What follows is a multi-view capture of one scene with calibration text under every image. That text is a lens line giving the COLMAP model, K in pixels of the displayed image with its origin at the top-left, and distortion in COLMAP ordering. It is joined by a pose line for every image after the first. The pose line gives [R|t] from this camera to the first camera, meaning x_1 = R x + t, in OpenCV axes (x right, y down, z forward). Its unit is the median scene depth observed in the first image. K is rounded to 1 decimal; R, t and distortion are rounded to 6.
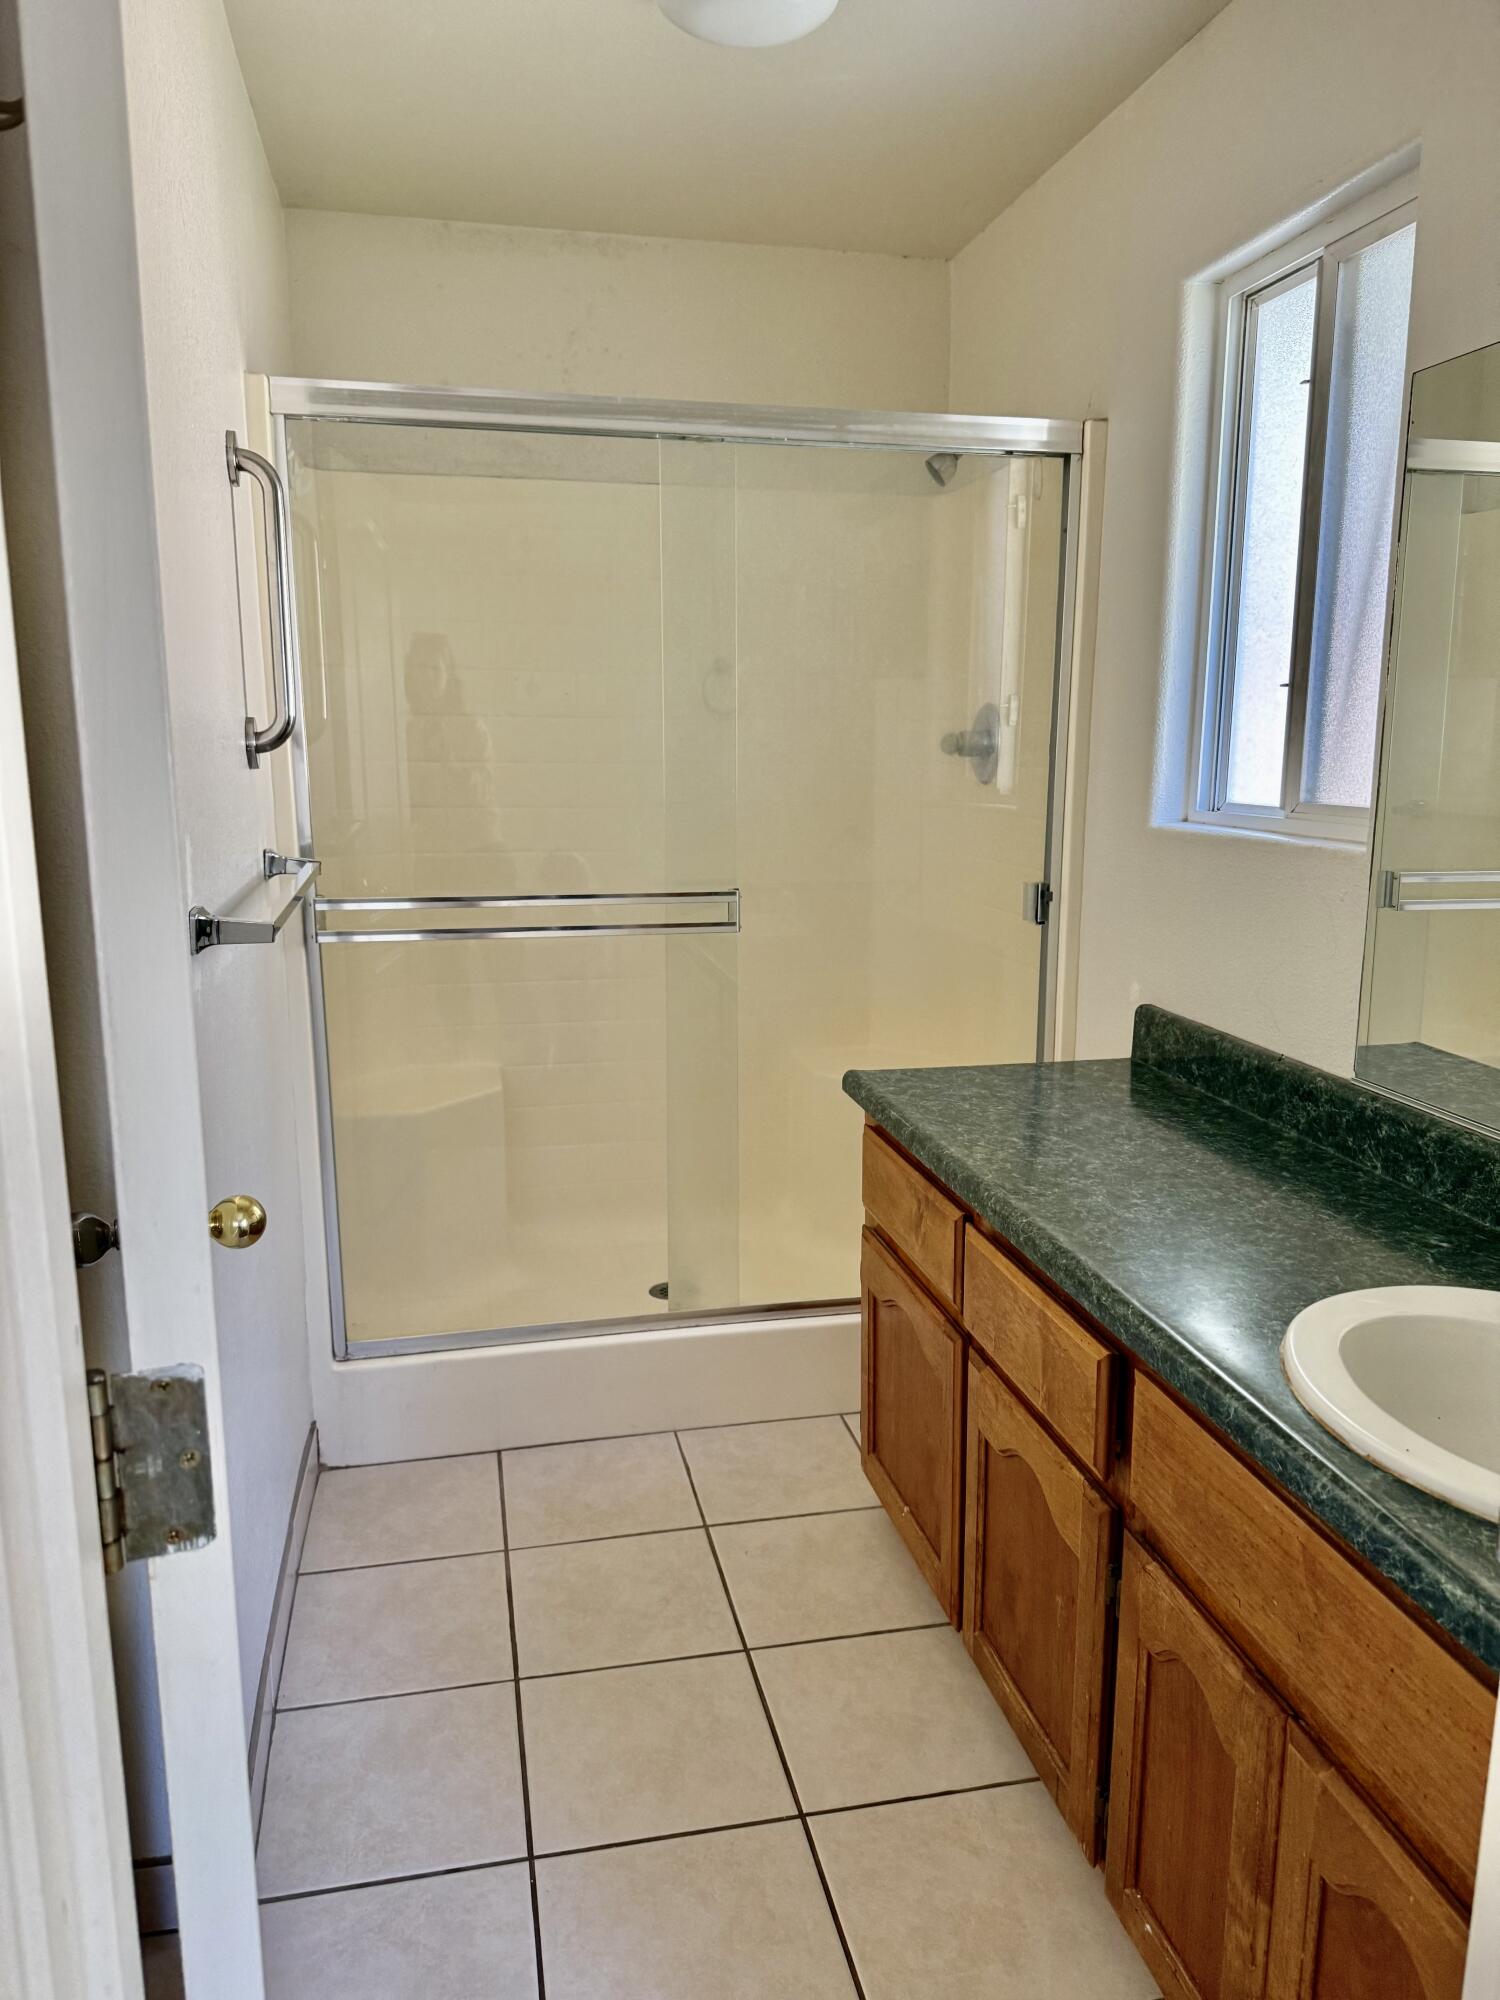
lens RADIAL K [[1401.0, 0, 755.2], [0, 1401.0, 1005.9], [0, 0, 1]] dist [0.144282, -0.254085]
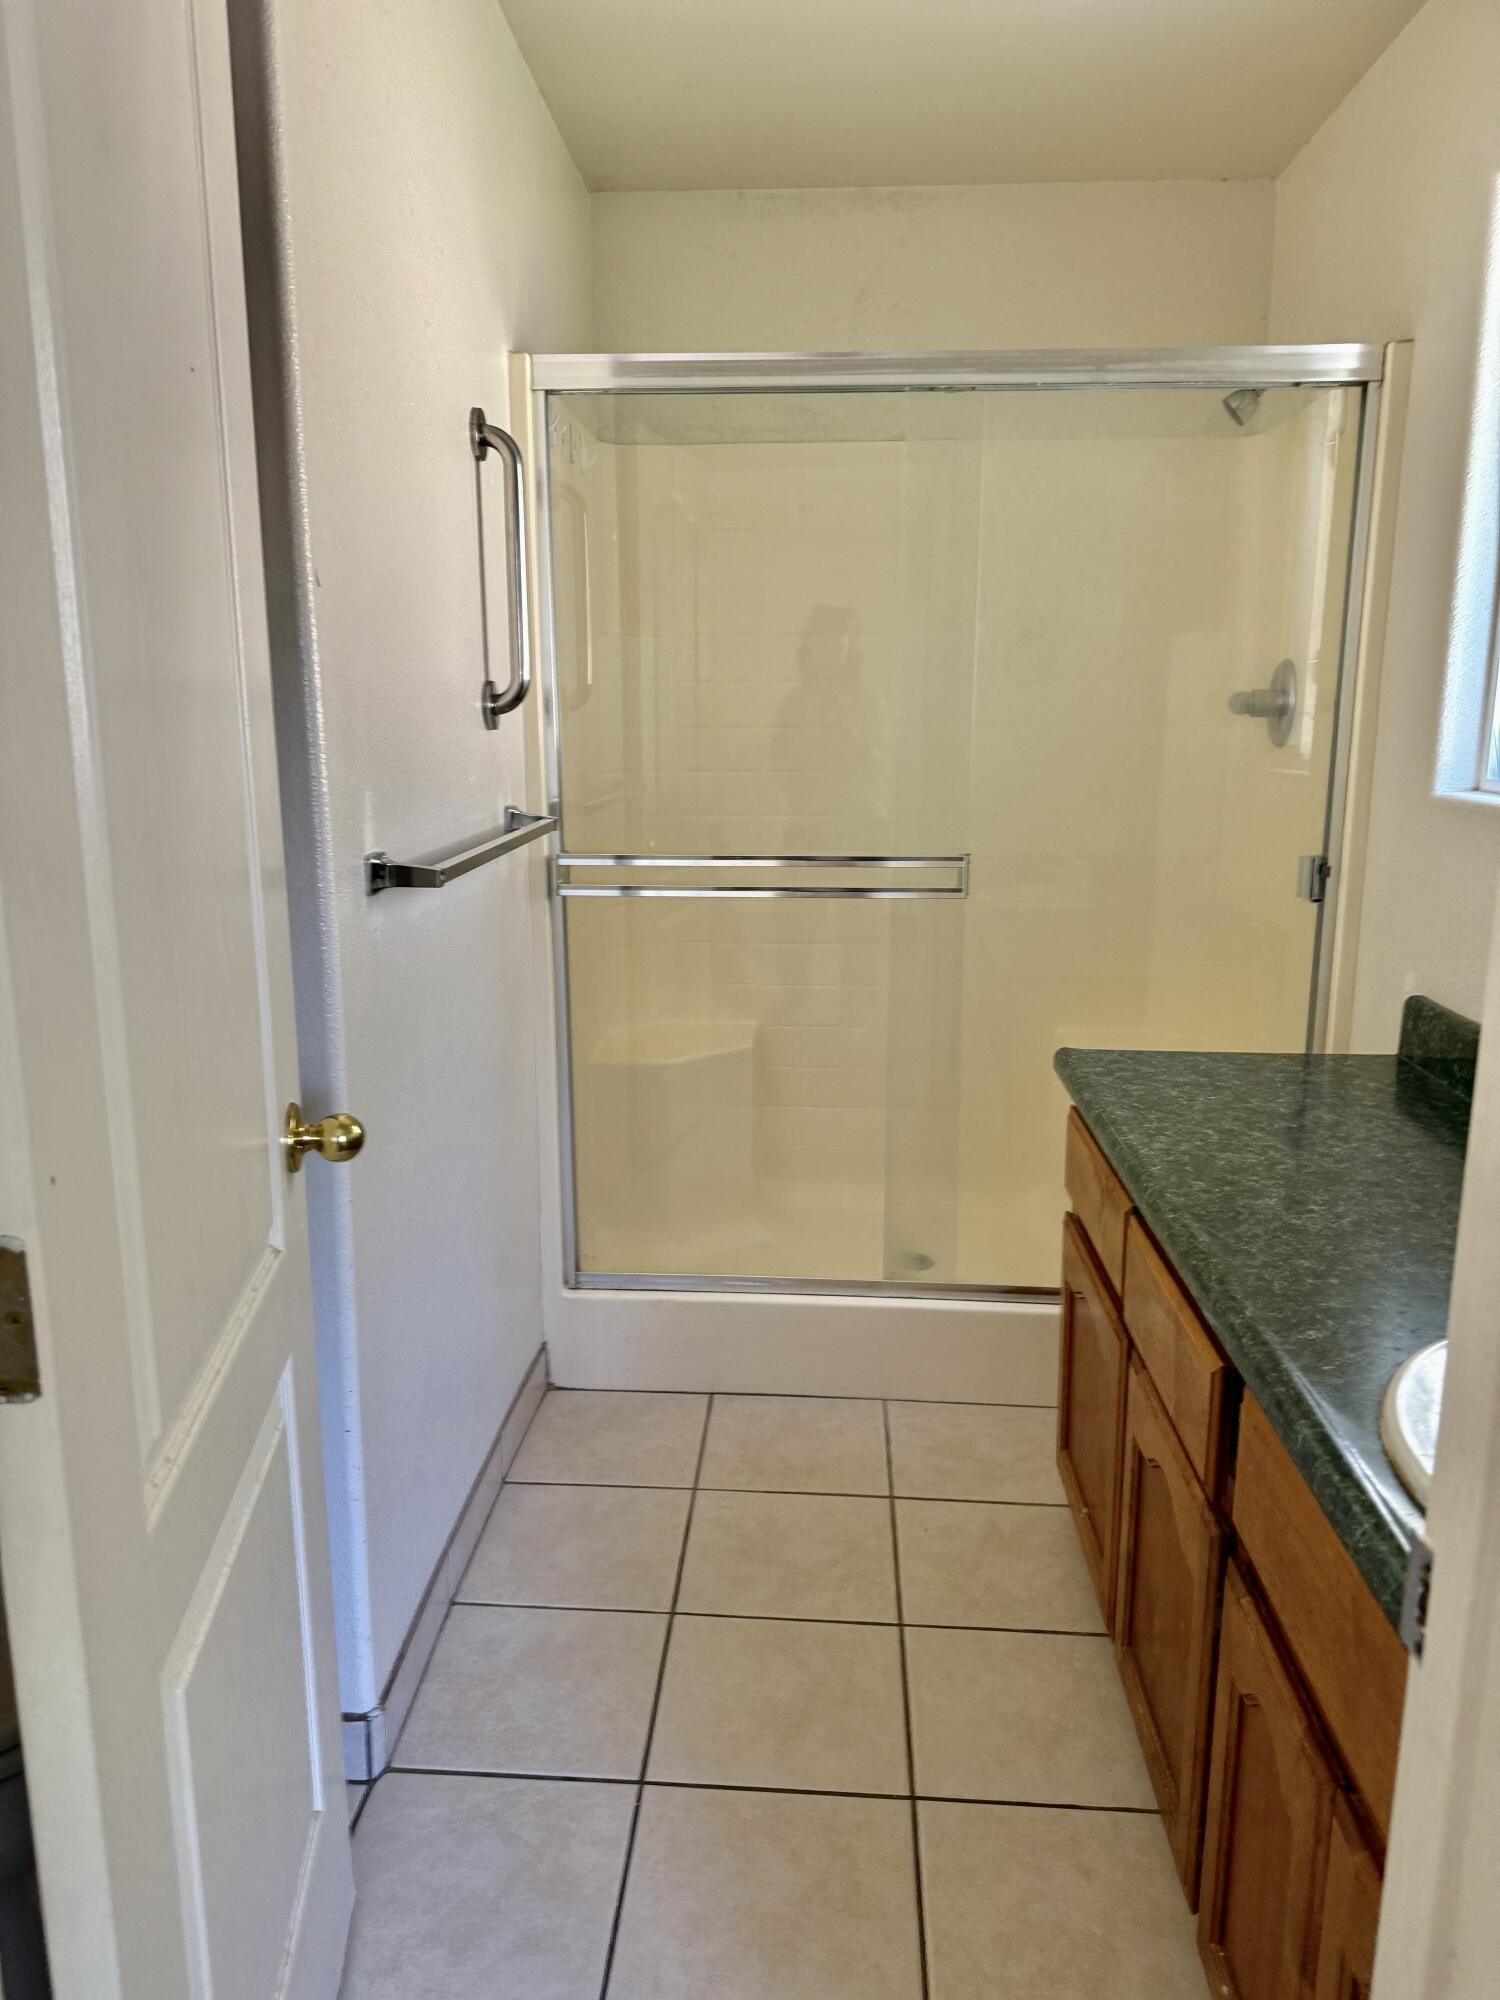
lens RADIAL K [[1401.0, 0, 755.2], [0, 1401.0, 1005.9], [0, 0, 1]] dist [0.144282, -0.254085]
pose [[0.960108, 0.056203, -0.273925, 0.128550], [-0.051138, 0.998363, 0.025603, 0.003815], [0.274915, -0.010574, 0.961410, 0.025620]]
